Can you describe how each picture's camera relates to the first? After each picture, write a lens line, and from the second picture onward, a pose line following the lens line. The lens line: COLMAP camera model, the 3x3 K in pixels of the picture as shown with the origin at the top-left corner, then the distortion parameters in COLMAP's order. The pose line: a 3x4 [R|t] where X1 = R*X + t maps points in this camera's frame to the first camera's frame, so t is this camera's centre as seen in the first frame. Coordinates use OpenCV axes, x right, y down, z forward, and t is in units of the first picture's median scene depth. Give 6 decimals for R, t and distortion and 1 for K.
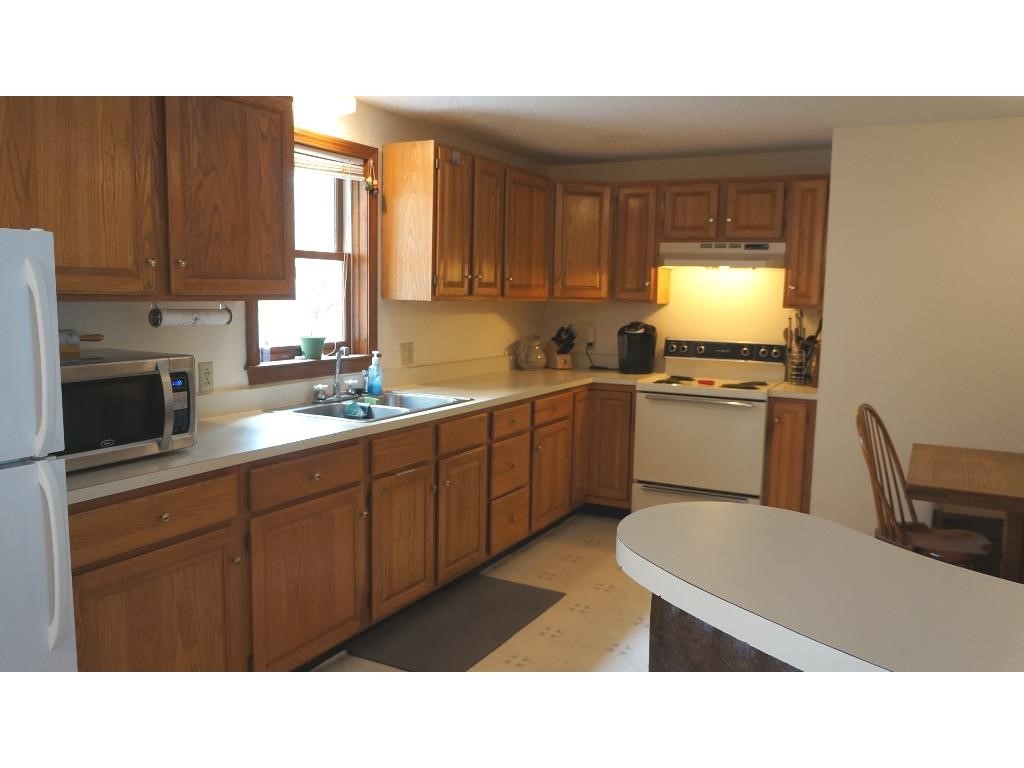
lens RADIAL K [[789.3, 0, 515.4], [0, 789.3, 384.2], [0, 0, 1]] dist [-0.051394, 0.016380]
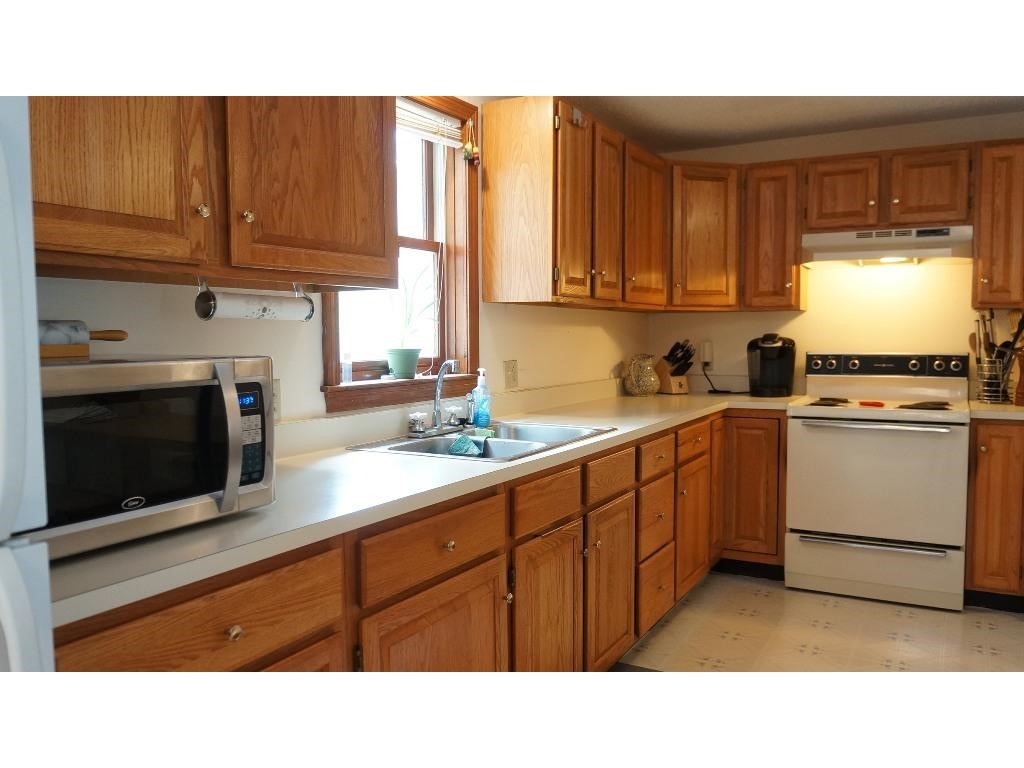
lens RADIAL K [[789.3, 0, 509.4], [0, 789.3, 382.2], [0, 0, 1]] dist [-0.051394, 0.016380]
pose [[0.999354, -0.024365, -0.026412, -0.129929], [0.022860, 0.998178, -0.055831, 0.014214], [0.027724, 0.055191, 0.998091, 0.242769]]
